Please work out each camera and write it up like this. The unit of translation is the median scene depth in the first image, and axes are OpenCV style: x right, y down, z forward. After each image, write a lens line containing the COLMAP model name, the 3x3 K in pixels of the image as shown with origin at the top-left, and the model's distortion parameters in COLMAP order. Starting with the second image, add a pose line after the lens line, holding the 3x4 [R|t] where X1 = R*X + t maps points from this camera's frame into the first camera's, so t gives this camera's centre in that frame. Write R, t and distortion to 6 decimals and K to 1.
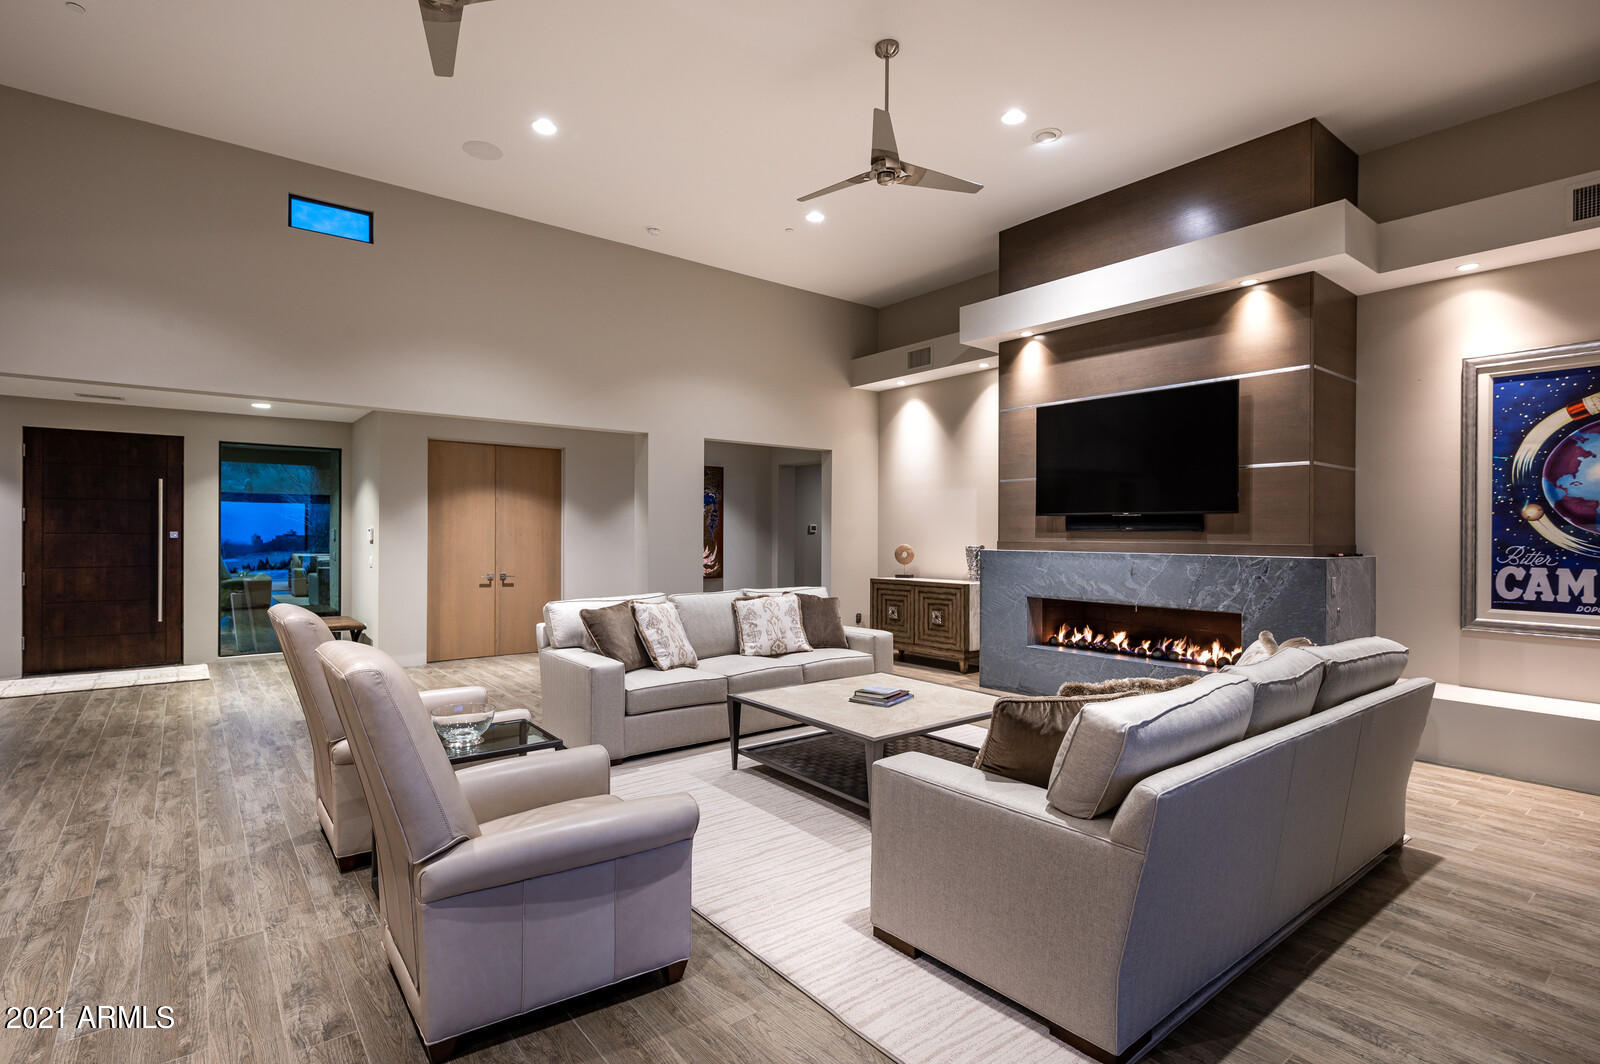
lens RADIAL K [[775.8, 0, 801.9], [0, 775.8, 532.9], [0, 0, 1]] dist [0.001144, 0.000151]
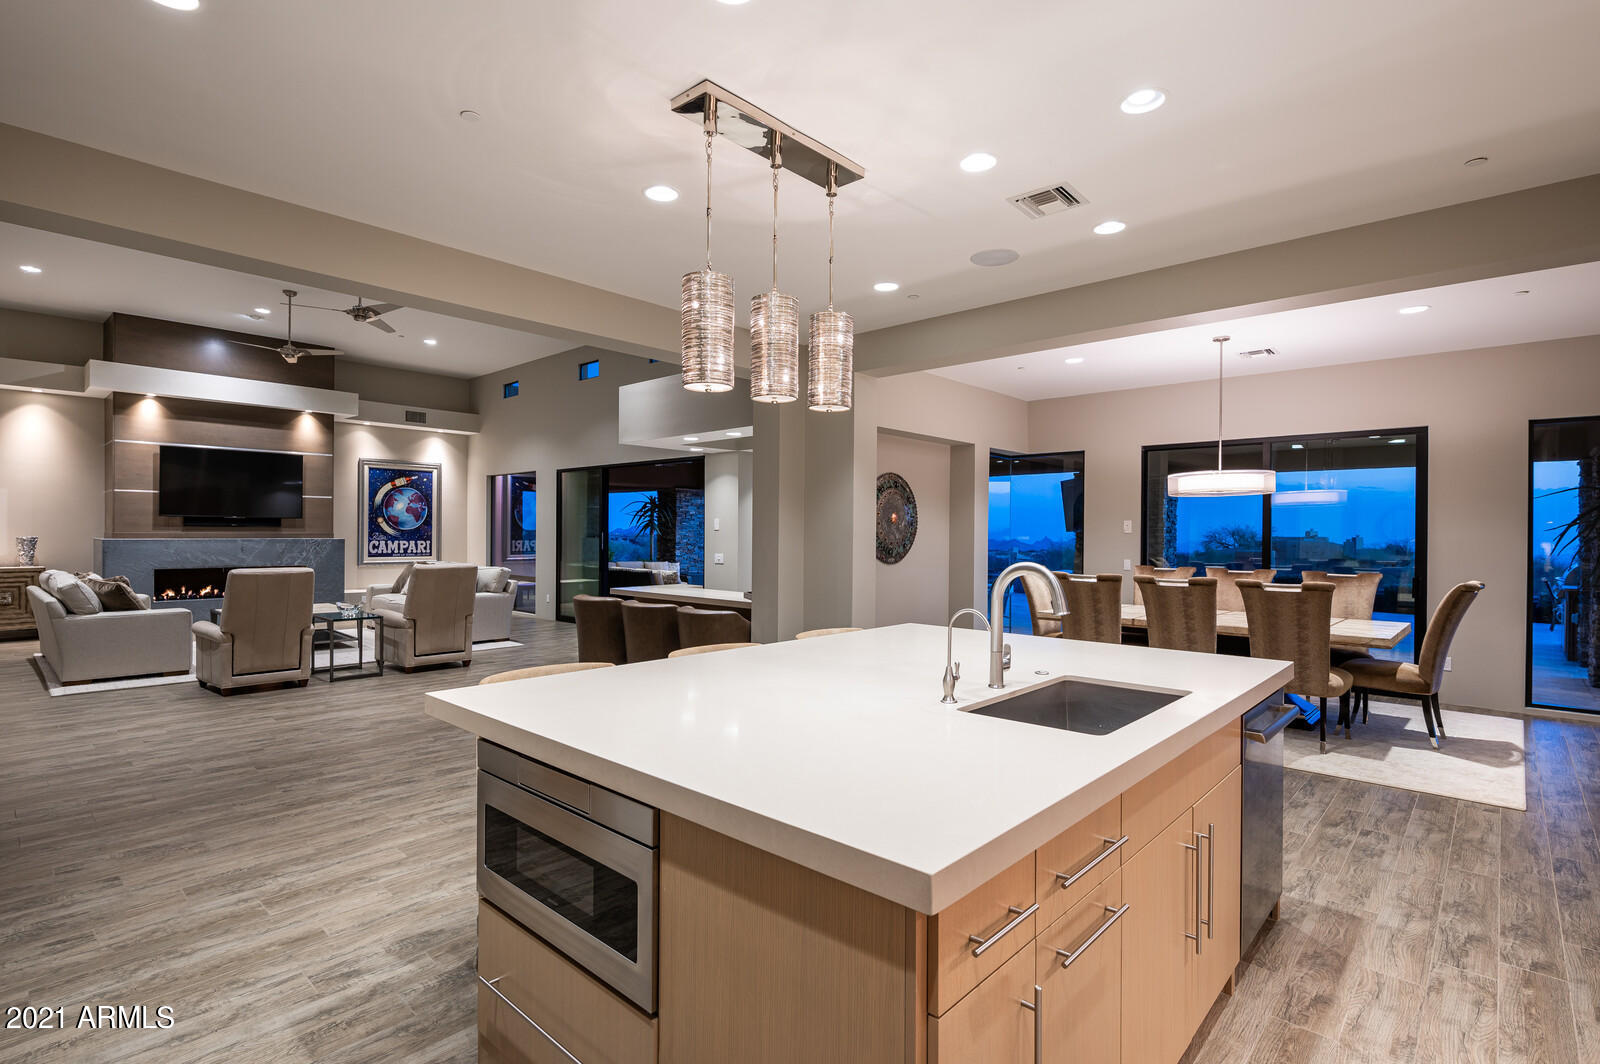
lens RADIAL K [[754.7, 0, 794.4], [0, 754.7, 530.7], [0, 0, 1]] dist [0.002000, 0.000642]
pose [[-0.147203, -0.005154, 0.989093, -1.821978], [-0.006941, 0.999967, 0.004178, -0.011044], [-0.989082, -0.006250, -0.147234, -0.025353]]
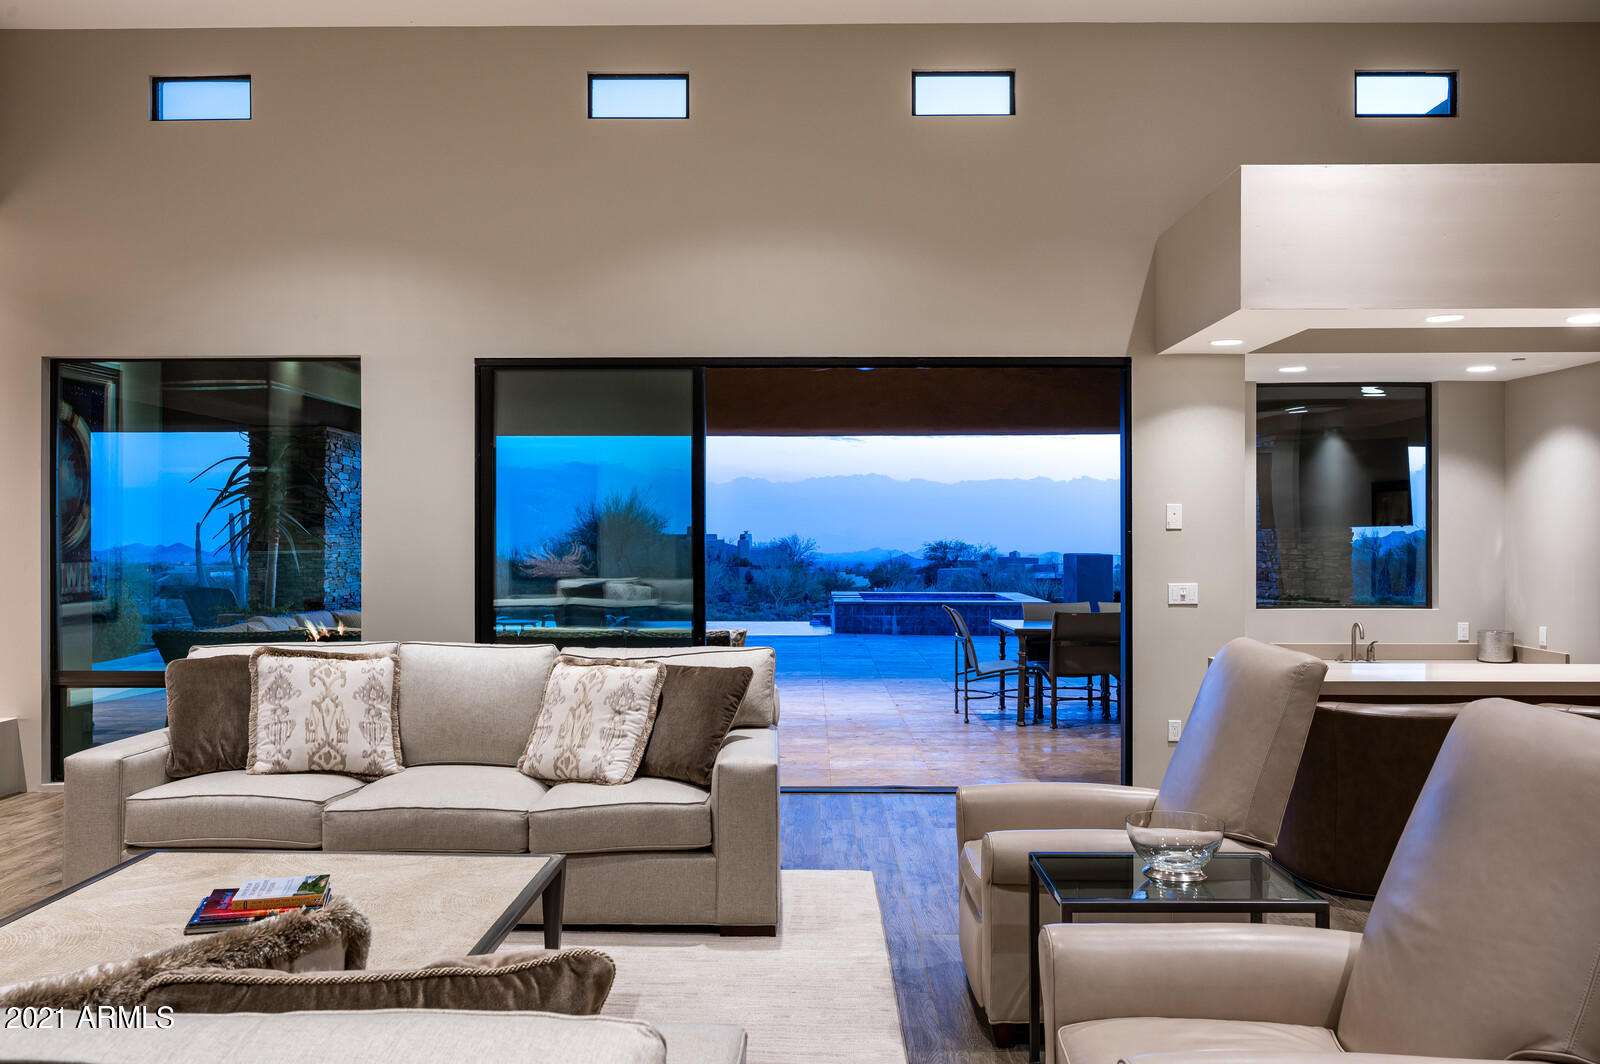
lens RADIAL K [[1255.8, 0, 800.0], [0, 1255.8, 532.0], [0, 0, 1]] dist [0.000432, -0.002556]
pose [[-0.767295, -0.002993, 0.641287, -0.525514], [-0.001136, 0.999994, 0.003309, -0.003266], [-0.641293, 0.001810, -0.767294, 1.192973]]
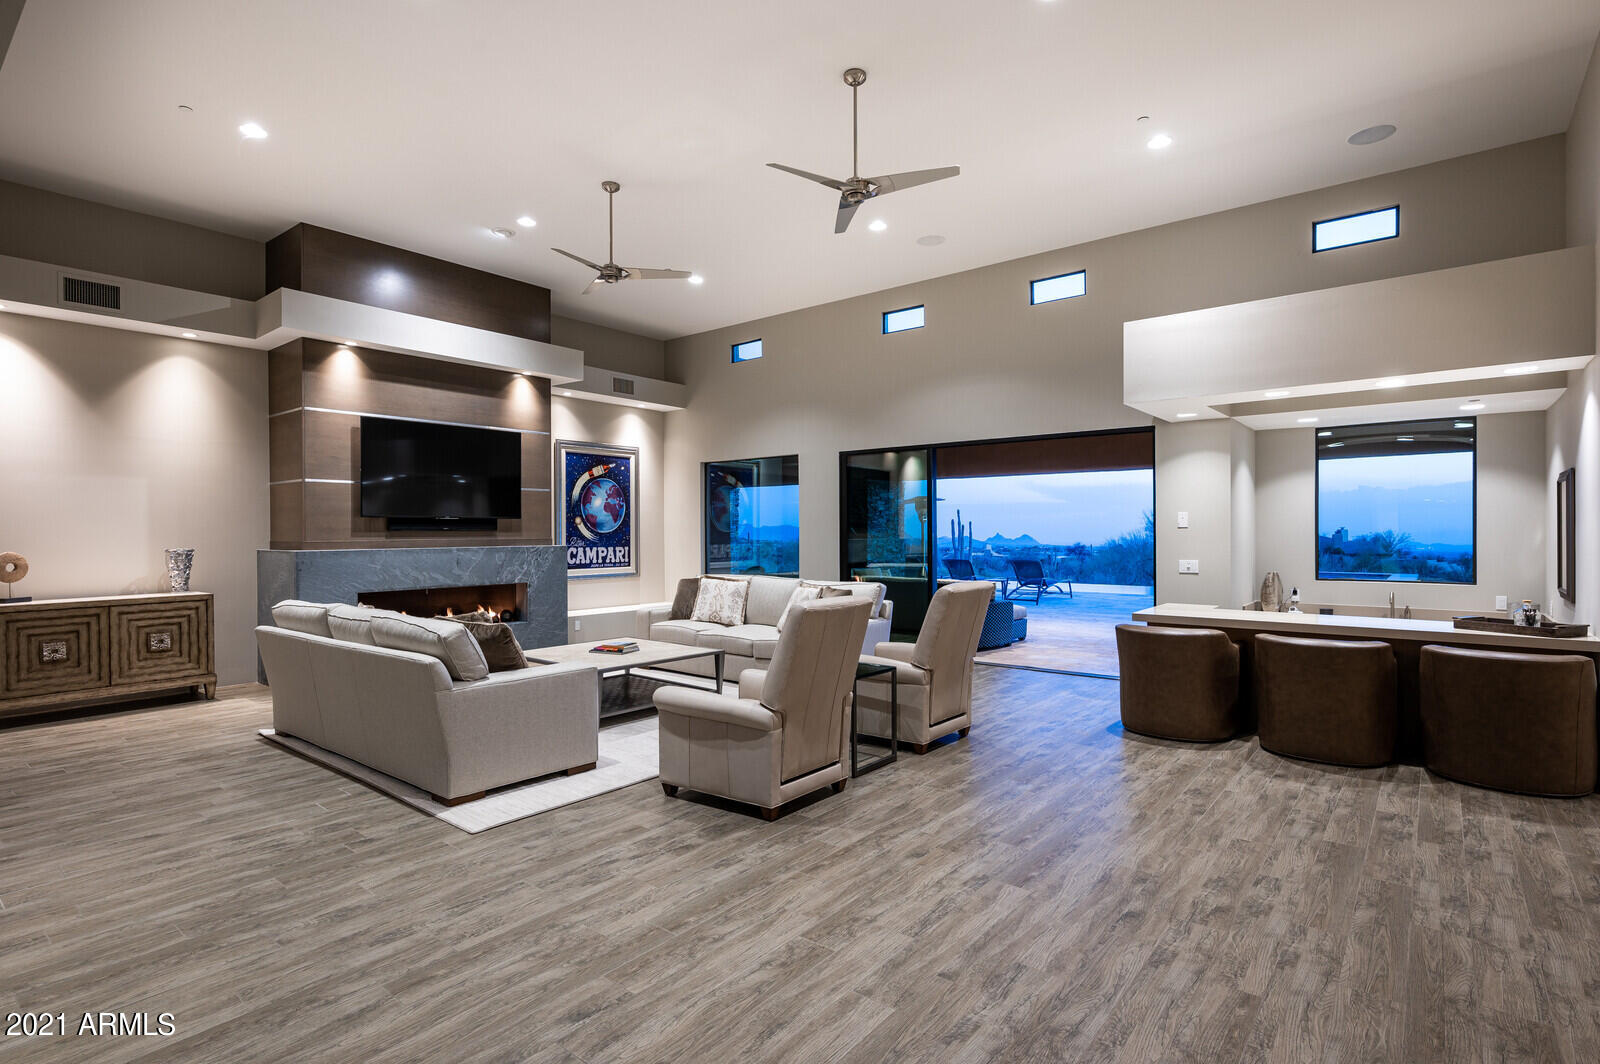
lens RADIAL K [[775.8, 0, 801.9], [0, 775.8, 532.9], [0, 0, 1]] dist [0.001144, 0.000151]
pose [[-0.211677, -0.005680, 0.977323, -1.176715], [0.005264, 0.999962, 0.006951, -0.005646], [-0.977325, 0.006616, -0.211640, 0.848944]]
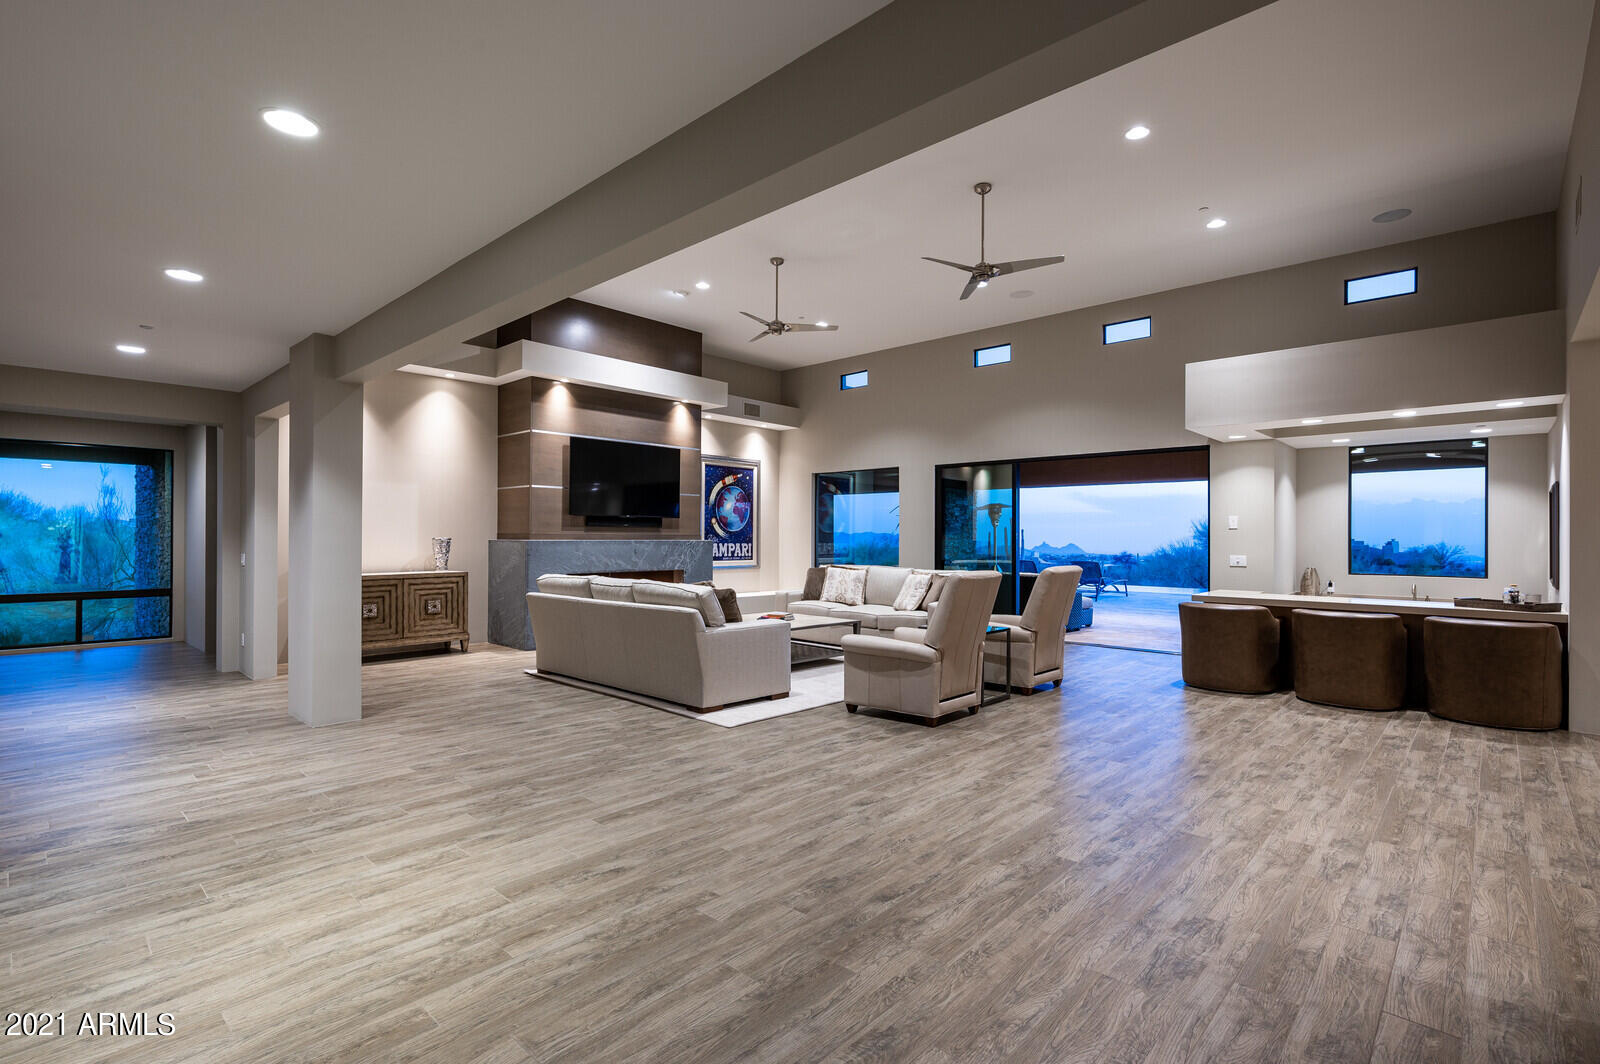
lens RADIAL K [[732.5, 0, 805.5], [0, 732.5, 532.2], [0, 0, 1]] dist [0.000552, -0.000037]
pose [[-0.144108, 0.002112, 0.989560, -1.405361], [-0.004578, 0.999986, -0.002801, 0.014271], [-0.989551, -0.004934, -0.144096, 1.037667]]
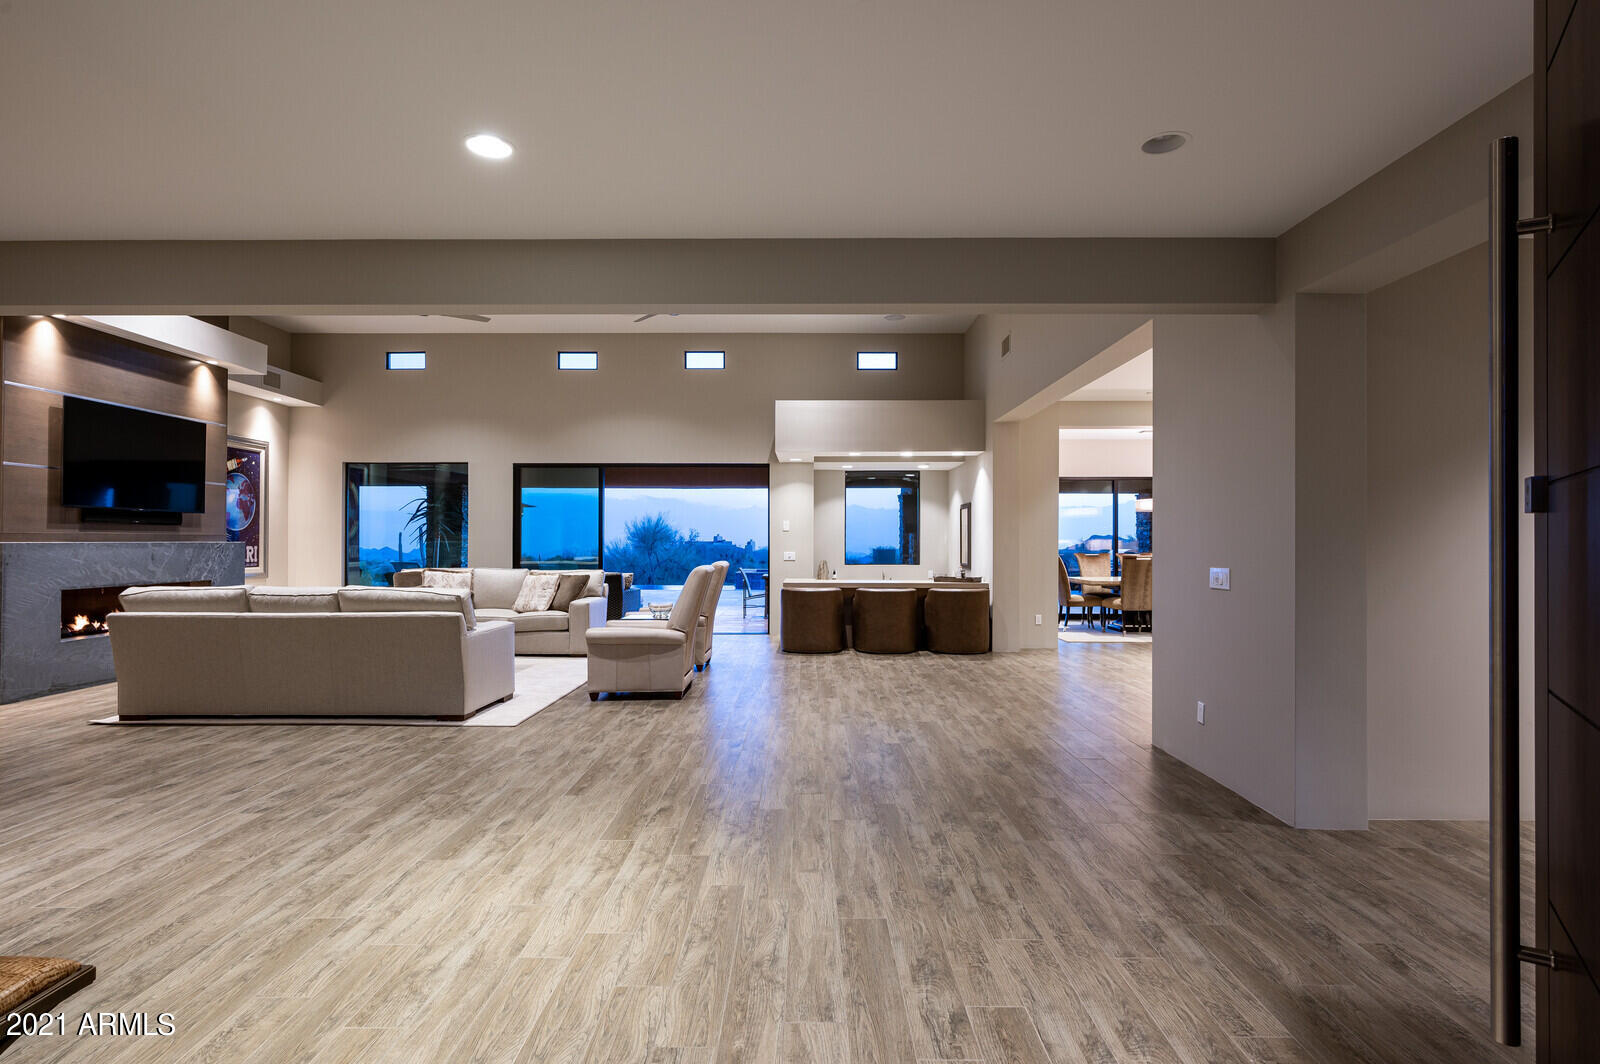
lens RADIAL K [[810.6, 0, 784.1], [0, 810.6, 531.0], [0, 0, 1]] dist [-0.000948, 0.000304]
pose [[-0.764415, 0.002461, 0.644720, -1.402516], [-0.004646, 0.999946, -0.009326, 0.018943], [-0.644708, -0.010124, -0.764362, 1.602330]]
